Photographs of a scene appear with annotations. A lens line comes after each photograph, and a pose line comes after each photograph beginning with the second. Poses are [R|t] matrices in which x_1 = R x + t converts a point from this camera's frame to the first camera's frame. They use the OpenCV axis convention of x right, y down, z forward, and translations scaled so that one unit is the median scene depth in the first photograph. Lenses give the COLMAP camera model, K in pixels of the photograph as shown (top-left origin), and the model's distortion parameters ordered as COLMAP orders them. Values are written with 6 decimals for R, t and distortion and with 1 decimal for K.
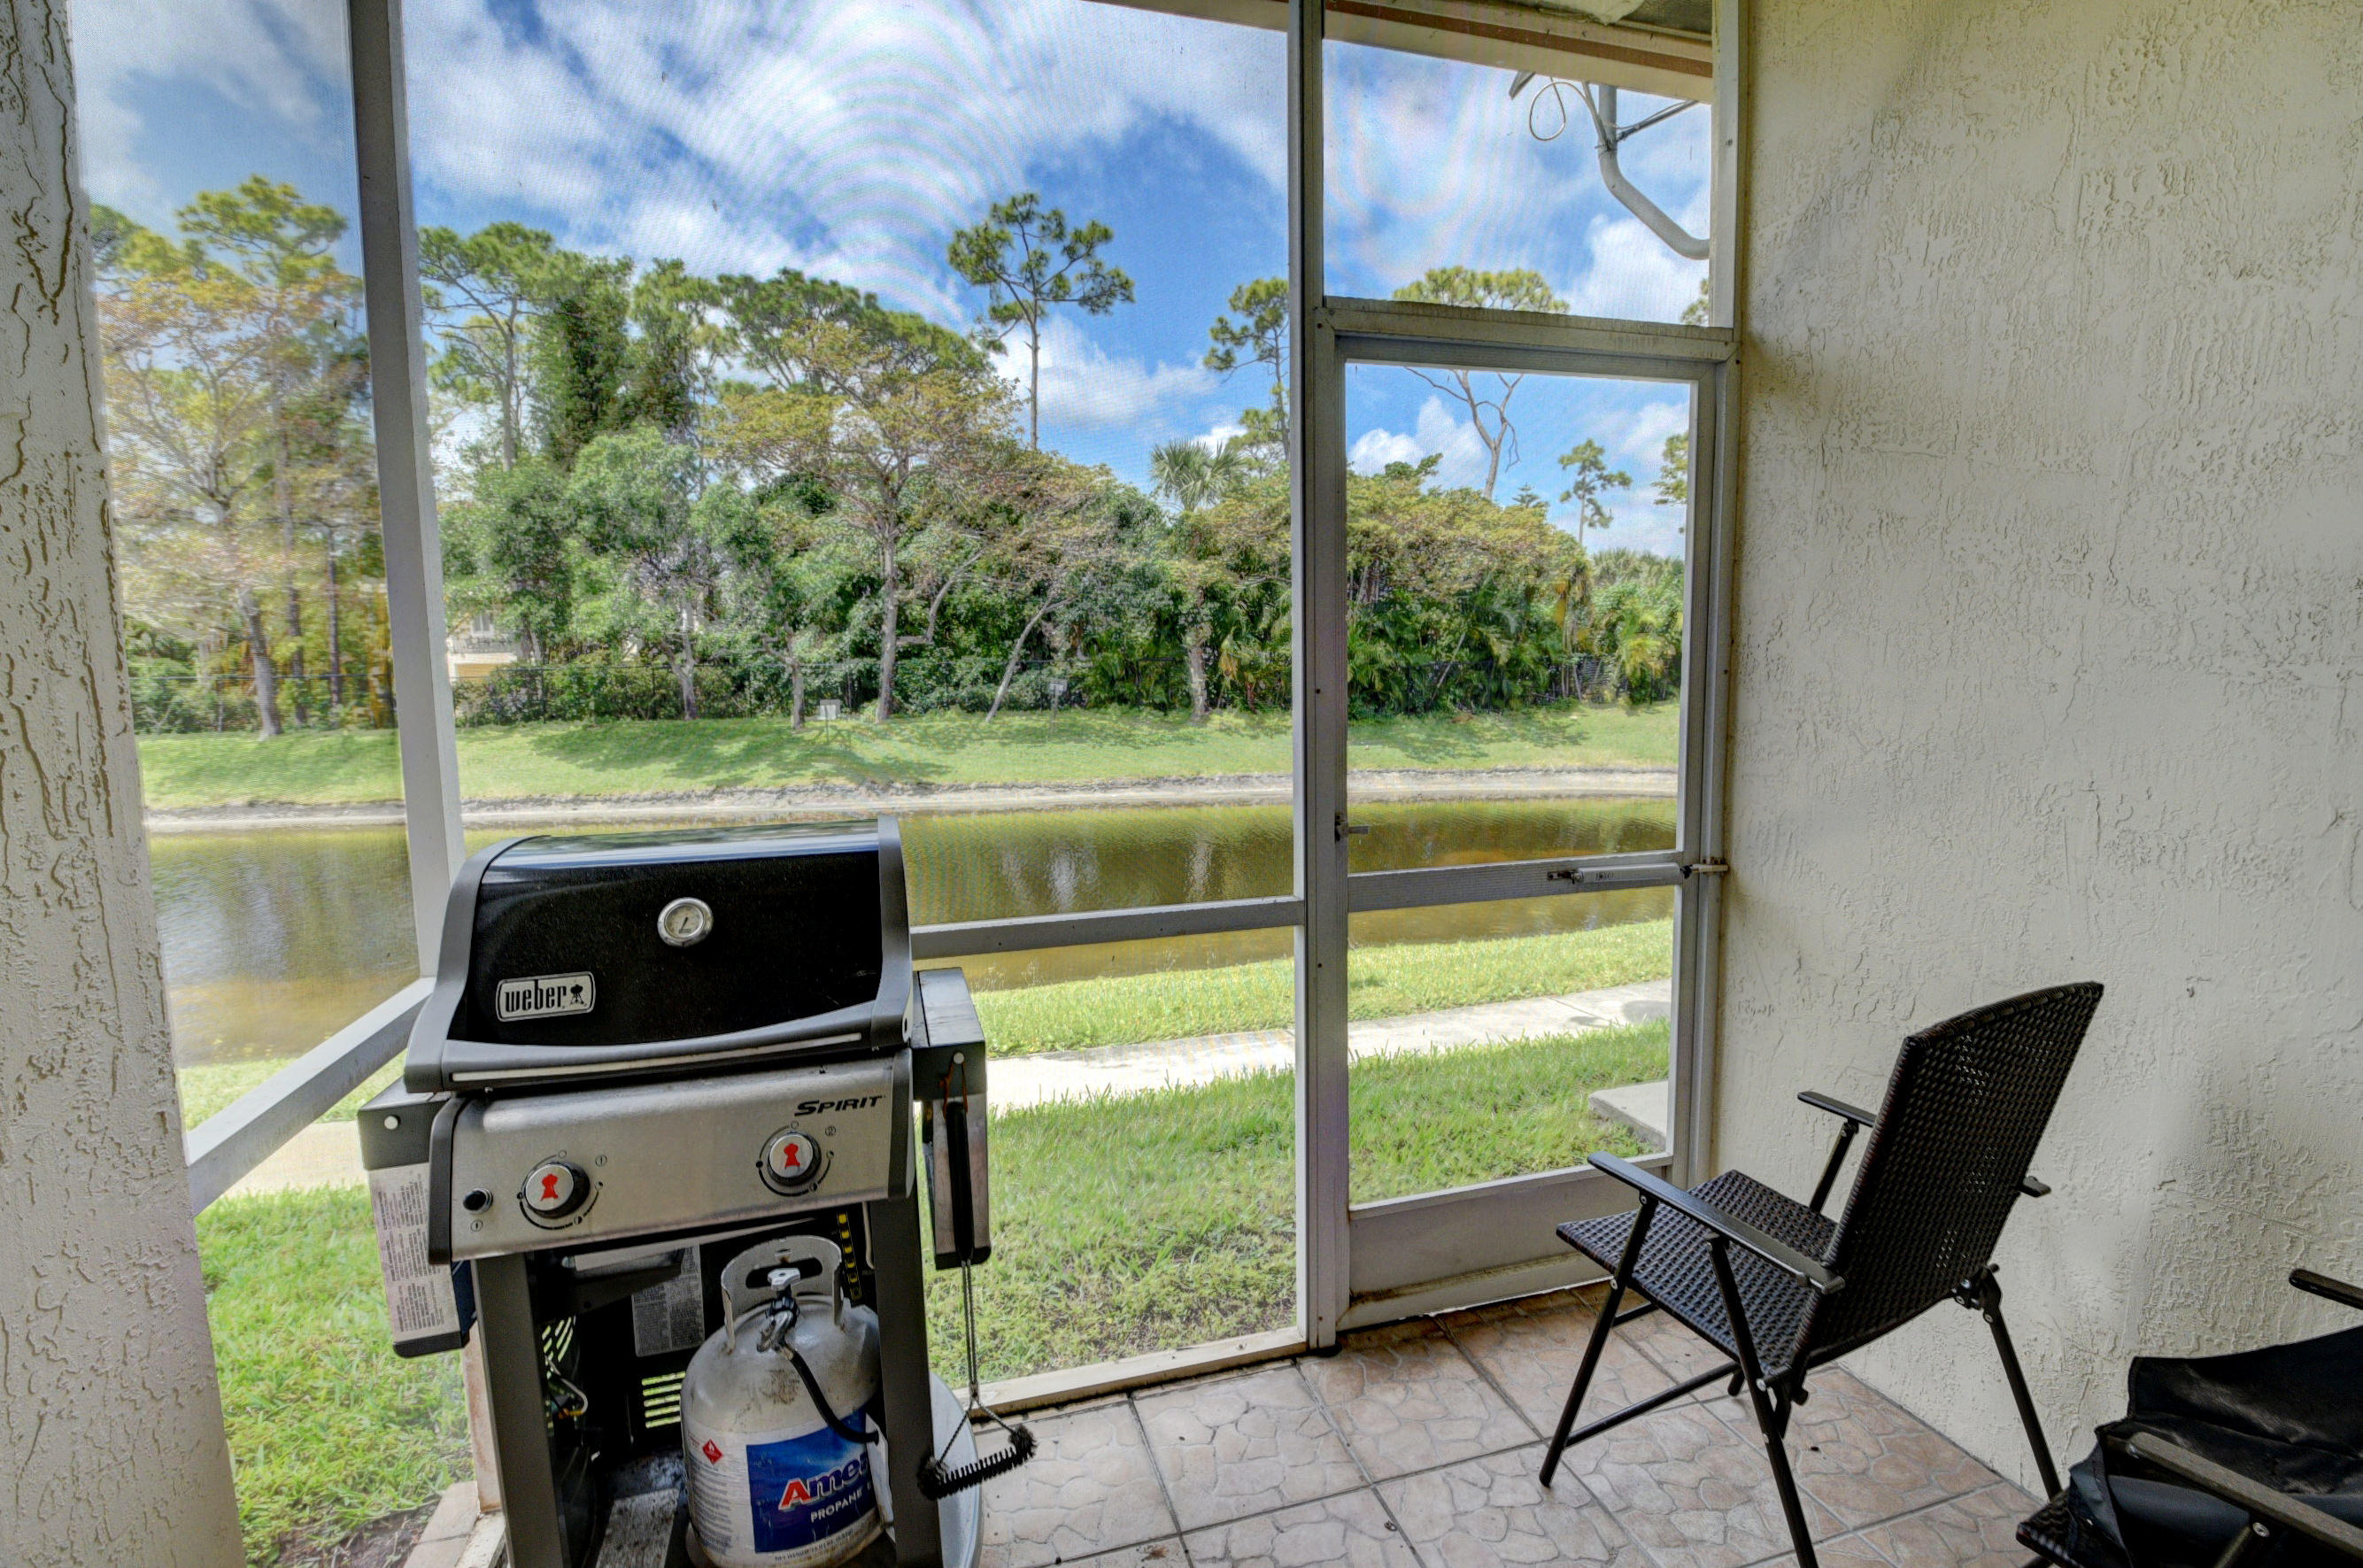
lens RADIAL K [[1031.8, 0, 1181.5], [0, 1031.8, 784.0], [0, 0, 1]] dist [0.012461, -0.020621]
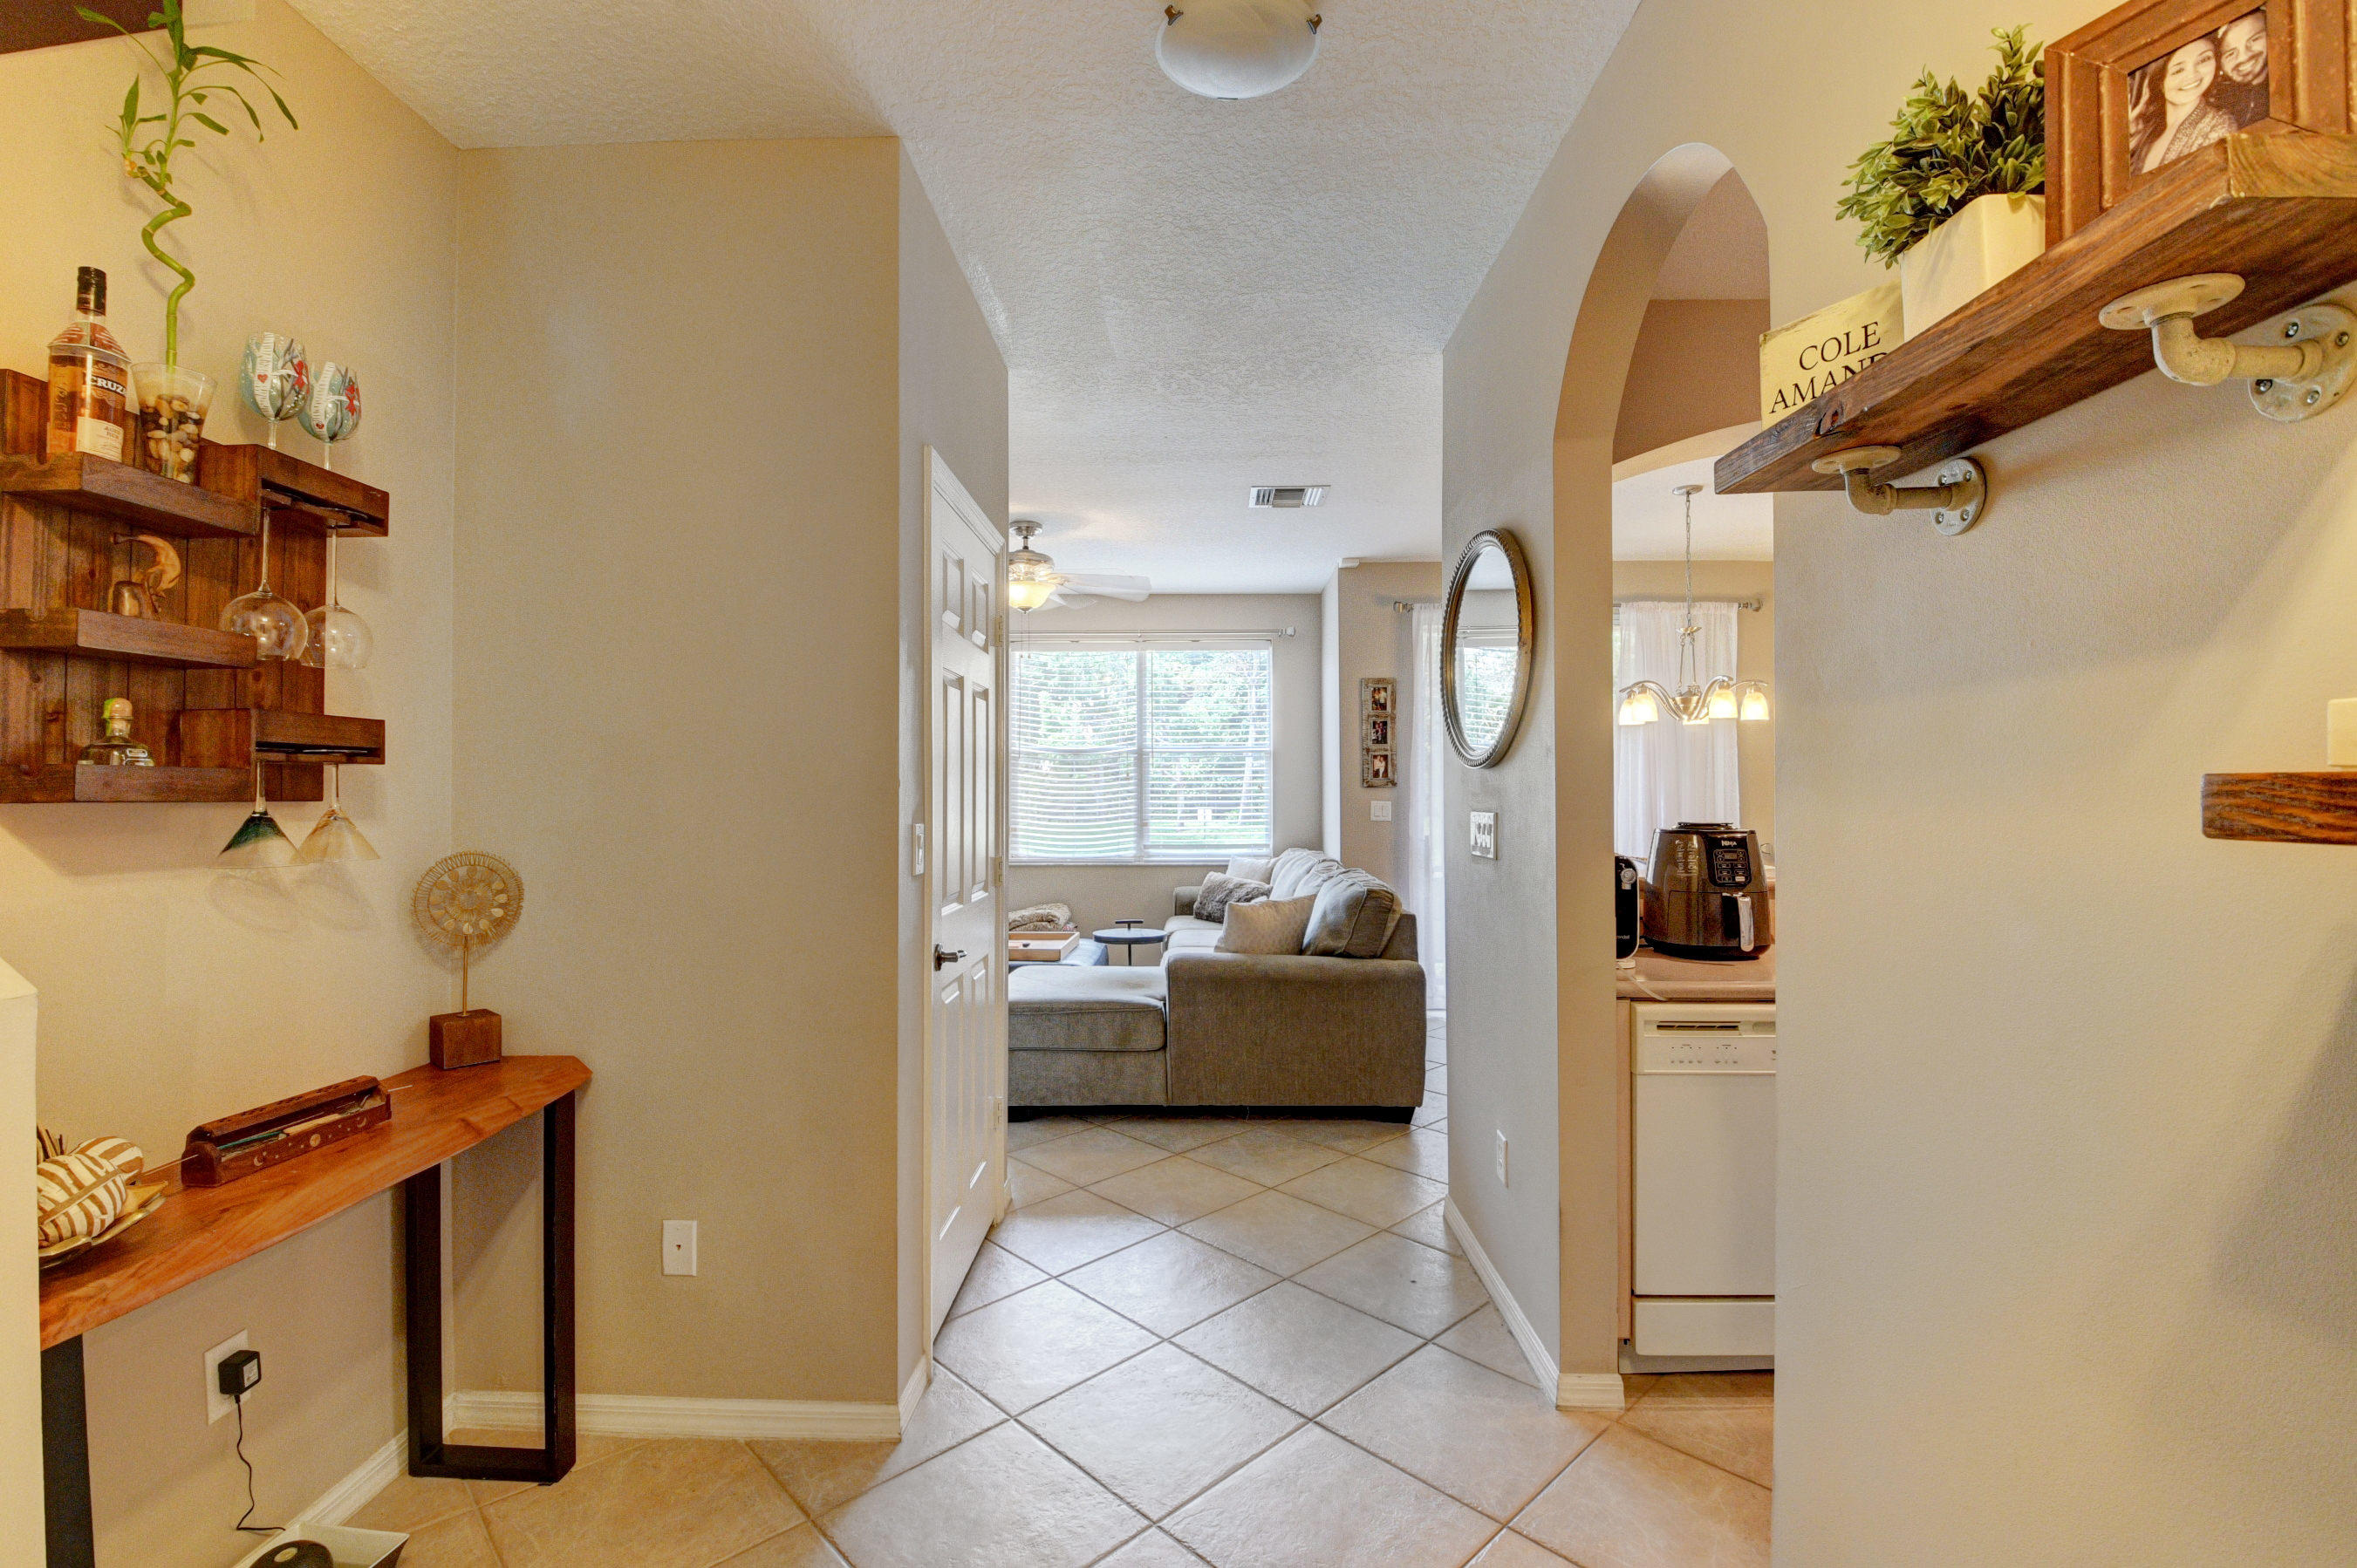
lens RADIAL K [[1029.0, 0, 1178.5], [0, 1029.0, 784.0], [0, 0, 1]] dist [0.012461, -0.020621]
pose [[0.957113, 0.013286, -0.289411, 0.001234], [-0.043958, 0.994042, -0.099741, 0.017423], [0.286361, 0.108186, 0.951994, -0.219709]]
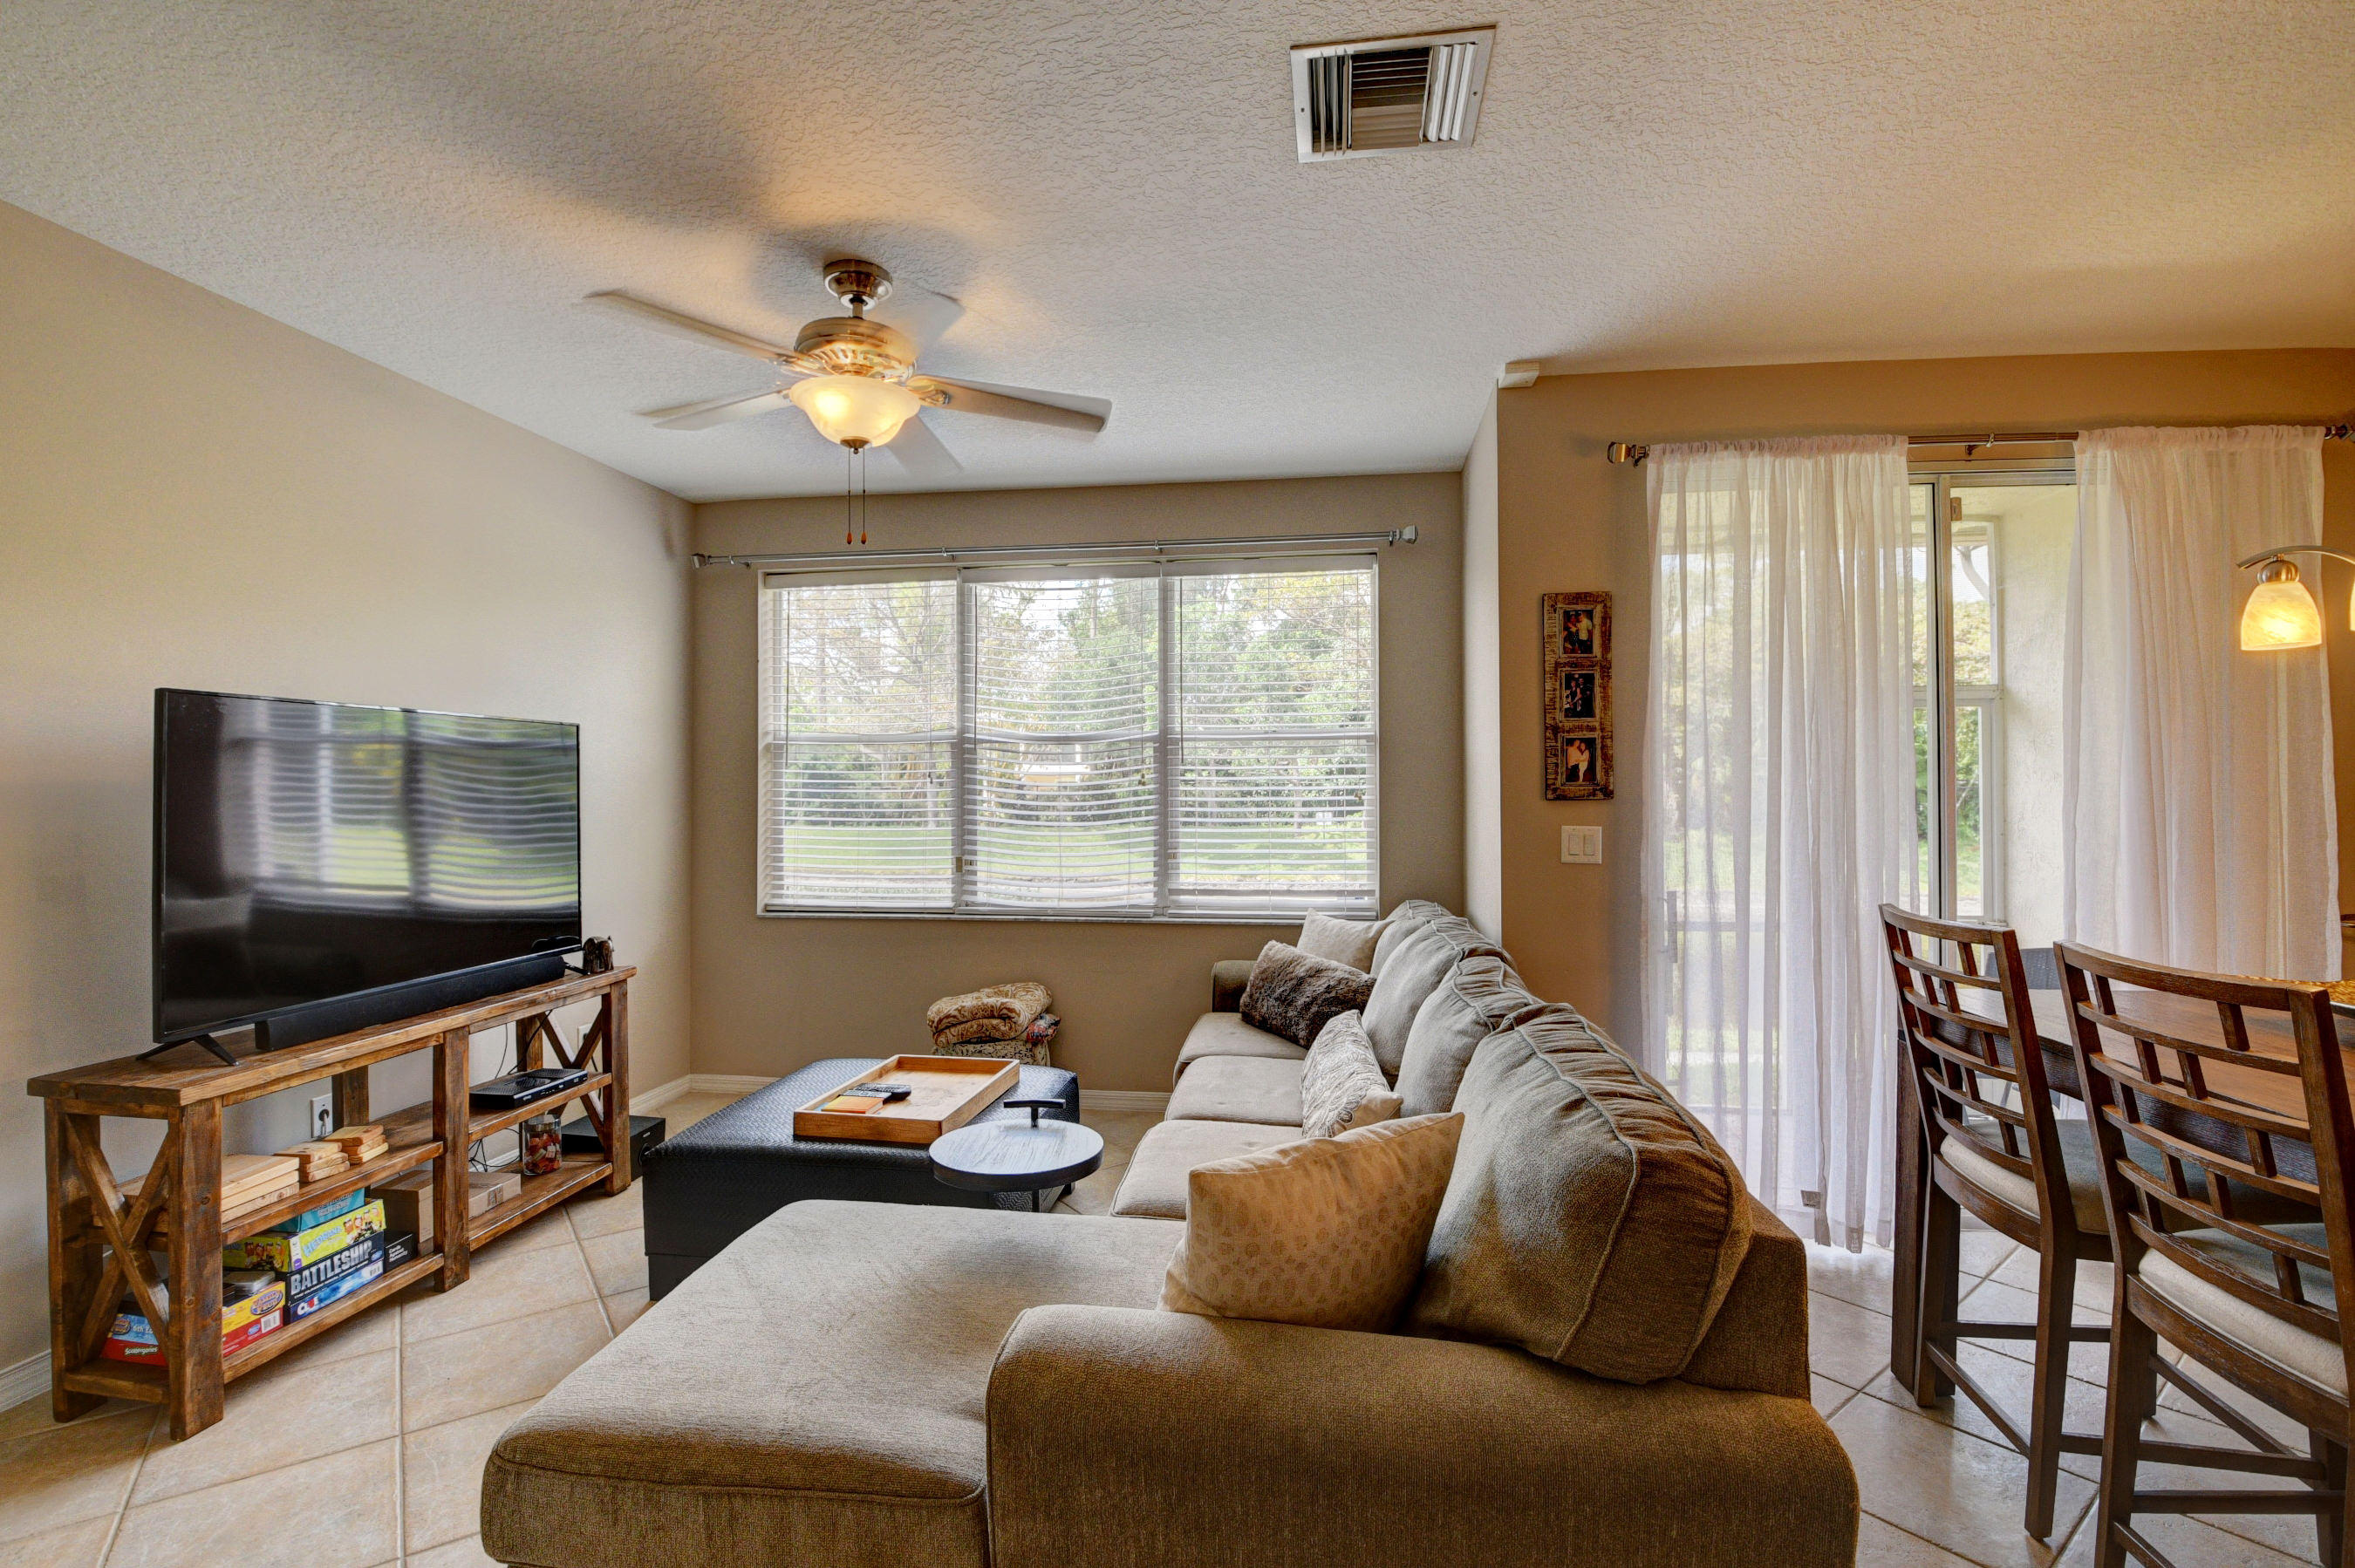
lens RADIAL K [[1028.2, 0, 1177.5], [0, 1028.2, 784.0], [0, 0, 1]] dist [0.012461, -0.020621]
pose [[0.914057, 0.013360, -0.405366, -0.014462], [-0.056048, 0.994029, -0.093621, 0.006708], [0.401695, 0.108295, 0.909348, -0.128435]]
